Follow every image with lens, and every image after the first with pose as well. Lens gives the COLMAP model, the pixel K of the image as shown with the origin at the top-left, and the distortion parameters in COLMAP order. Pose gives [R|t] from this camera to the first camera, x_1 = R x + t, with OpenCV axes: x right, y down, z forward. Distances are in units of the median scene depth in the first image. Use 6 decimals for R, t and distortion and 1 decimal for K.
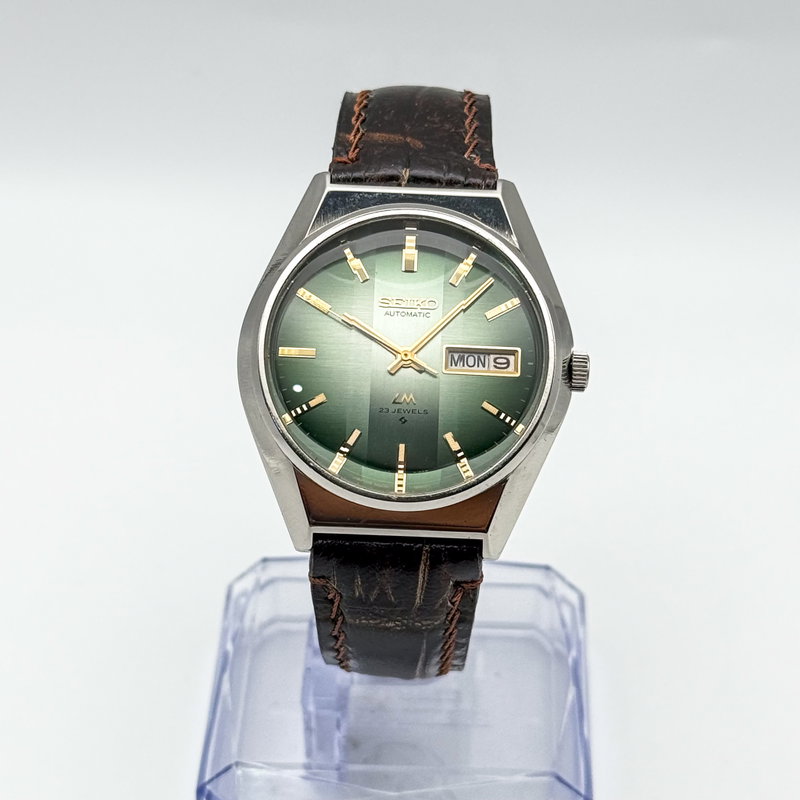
lens RADIAL K [[2324.4, 0, 400.0], [0, 2324.4, 400.0], [0, 0, 1]] dist [0.122547, 1.193642]
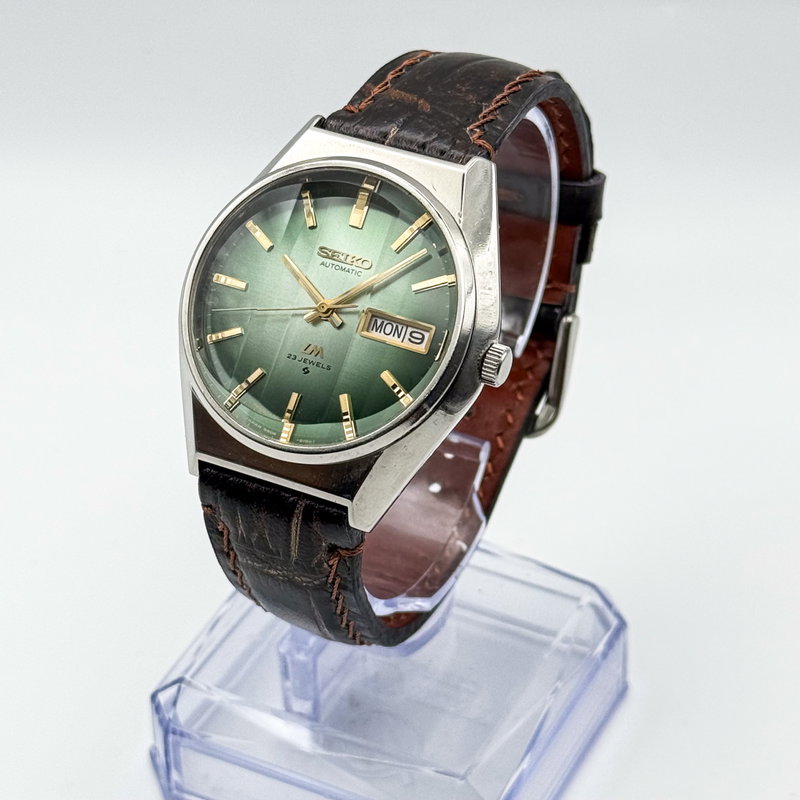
lens RADIAL K [[2324.4, 0, 400.0], [0, 2324.4, 400.0], [0, 0, 1]] dist [0.122547, 1.193642]
pose [[0.912087, 0.230742, -0.338903, 0.368992], [-0.230923, 0.972133, 0.040396, -0.027915], [0.338780, 0.041415, 0.939954, 0.080787]]
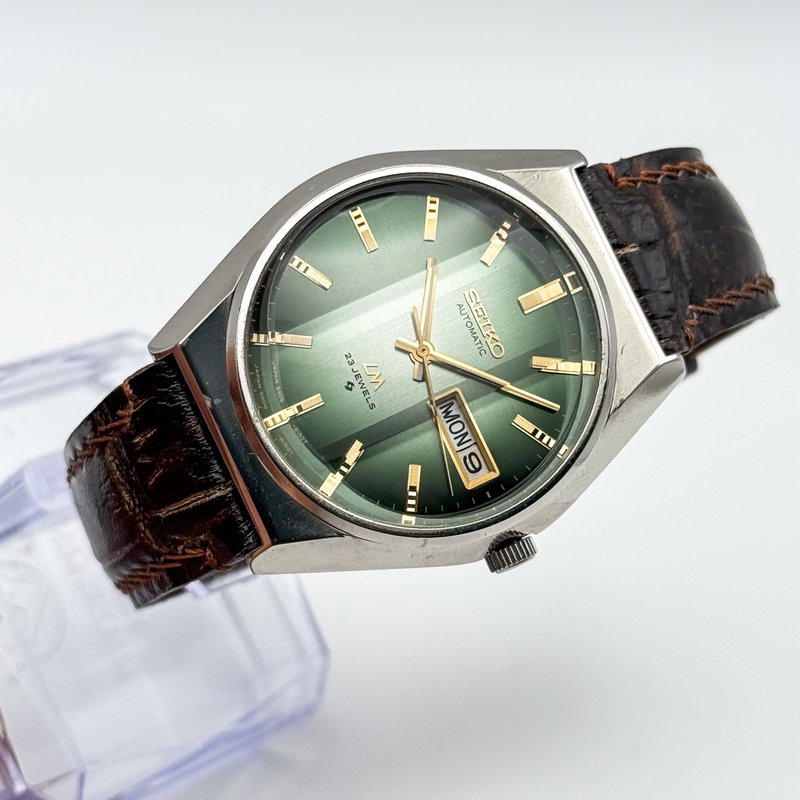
lens RADIAL K [[2324.4, 0, 400.0], [0, 2324.4, 400.0], [0, 0, 1]] dist [0.122547, 1.193642]
pose [[0.466502, 0.881525, -0.072734, 0.069920], [-0.881469, 0.470142, 0.044479, -0.038830], [0.073405, 0.043363, 0.996359, 0.204503]]
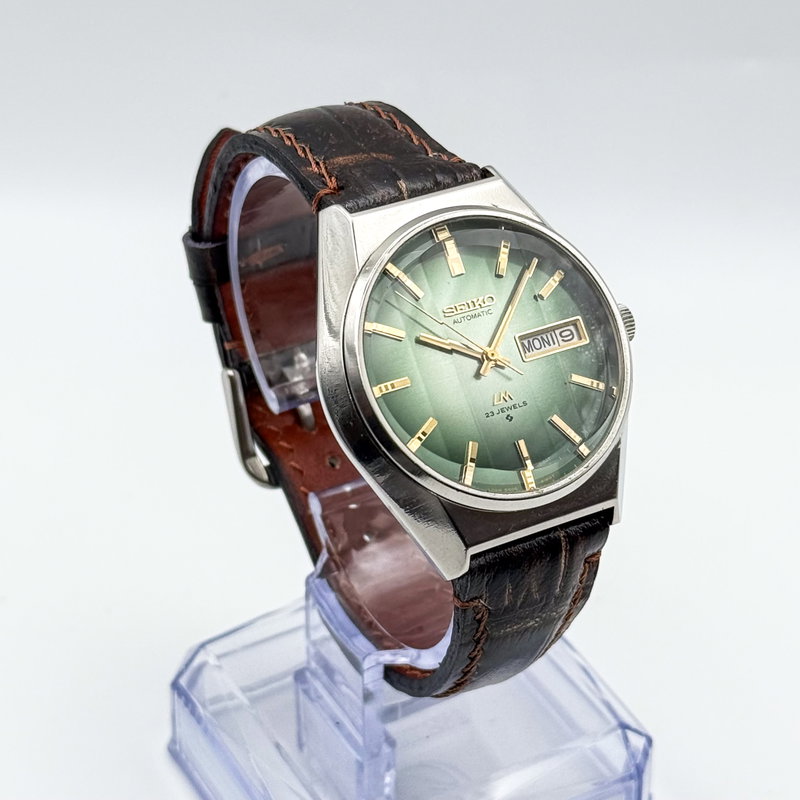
lens RADIAL K [[2324.4, 0, 400.0], [0, 2324.4, 400.0], [0, 0, 1]] dist [0.122547, 1.193642]
pose [[0.859148, -0.301127, 0.413748, -0.436890], [0.309201, 0.949725, 0.049155, -0.060367], [-0.407748, 0.085700, 0.909064, 0.116278]]
